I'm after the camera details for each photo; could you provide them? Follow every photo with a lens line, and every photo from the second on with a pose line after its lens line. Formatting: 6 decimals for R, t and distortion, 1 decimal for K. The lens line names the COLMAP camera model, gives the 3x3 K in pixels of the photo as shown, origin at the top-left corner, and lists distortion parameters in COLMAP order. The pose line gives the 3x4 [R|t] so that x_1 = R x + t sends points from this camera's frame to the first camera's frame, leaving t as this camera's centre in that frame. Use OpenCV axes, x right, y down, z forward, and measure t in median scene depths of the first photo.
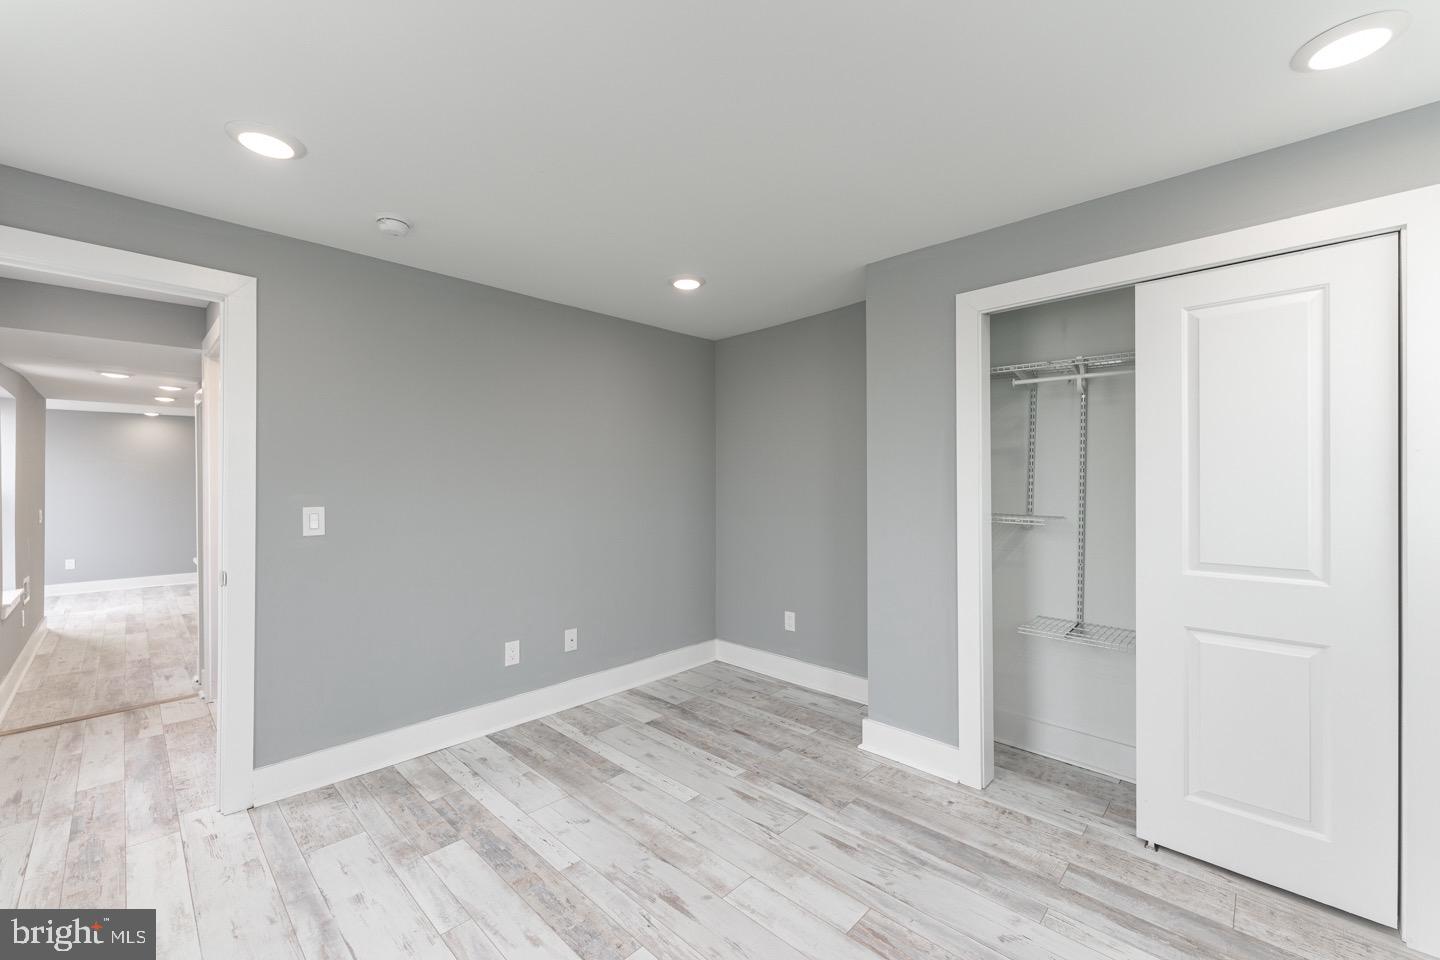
lens RADIAL K [[576.1, 0, 708.7], [0, 576.1, 490.9], [0, 0, 1]] dist [0.002712, 0.001032]
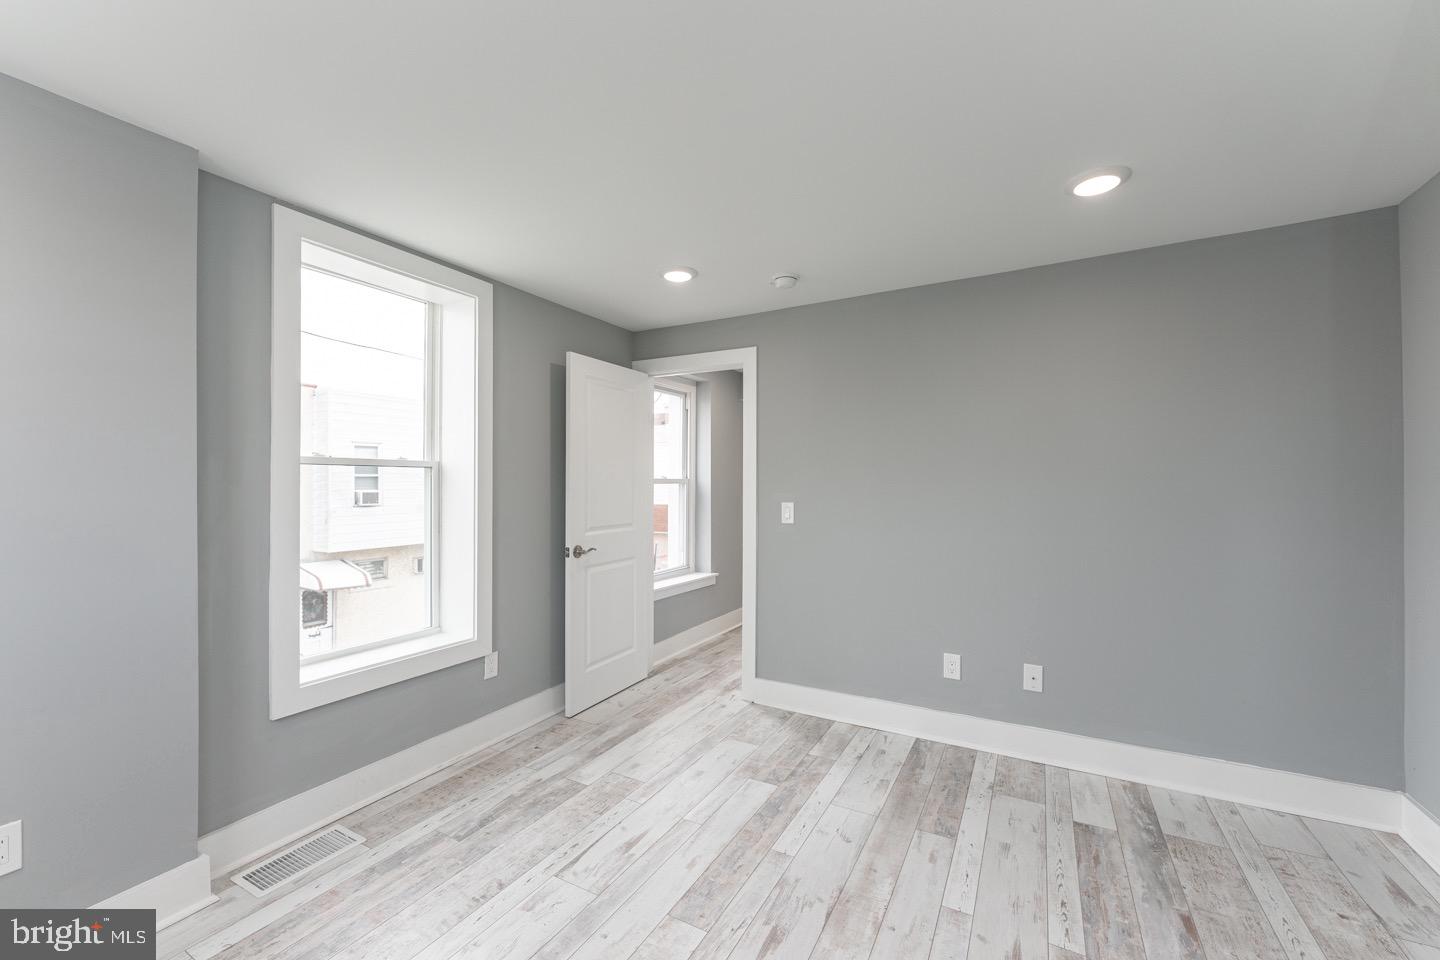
lens RADIAL K [[576.1, 0, 719.4], [0, 576.1, 490.0], [0, 0, 1]] dist [0.002712, 0.001032]
pose [[0.267645, 0.009501, -0.963471, 0.549363], [-0.012733, 0.999899, 0.006323, -0.007430], [0.963434, 0.010576, 0.267739, 0.458103]]
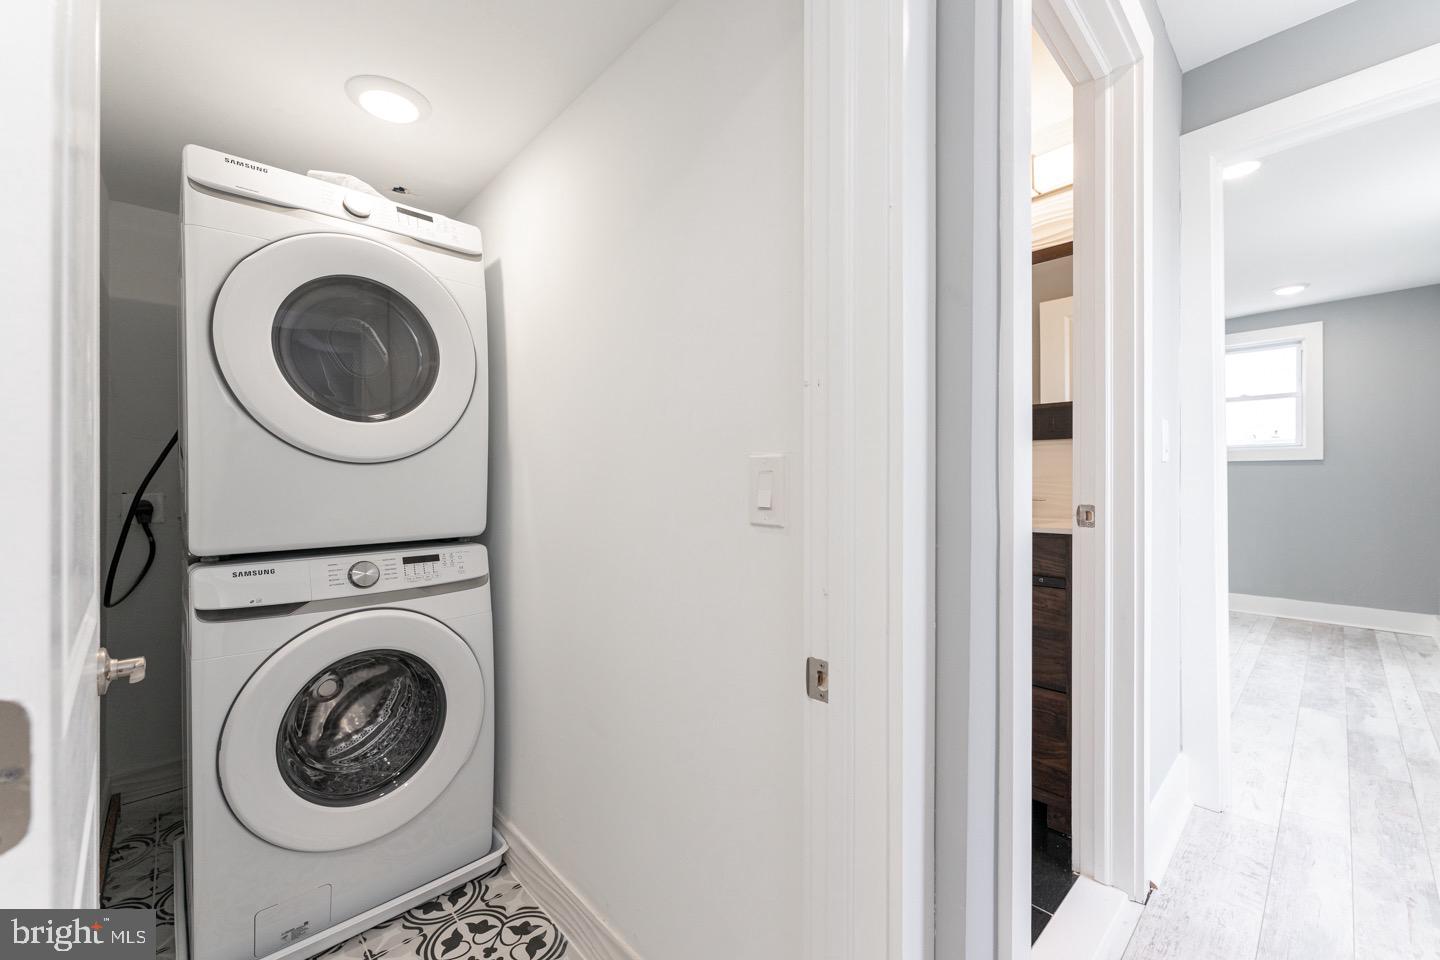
lens RADIAL K [[576.1, 0, 720.4], [0, 576.1, 480.7], [0, 0, 1]] dist [0.002712, 0.001032]
pose [[0.043190, 0.004699, 0.999056, -1.492326], [0.014272, 0.999884, -0.005319, 0.089045], [-0.998965, 0.014488, 0.043118, 1.477268]]
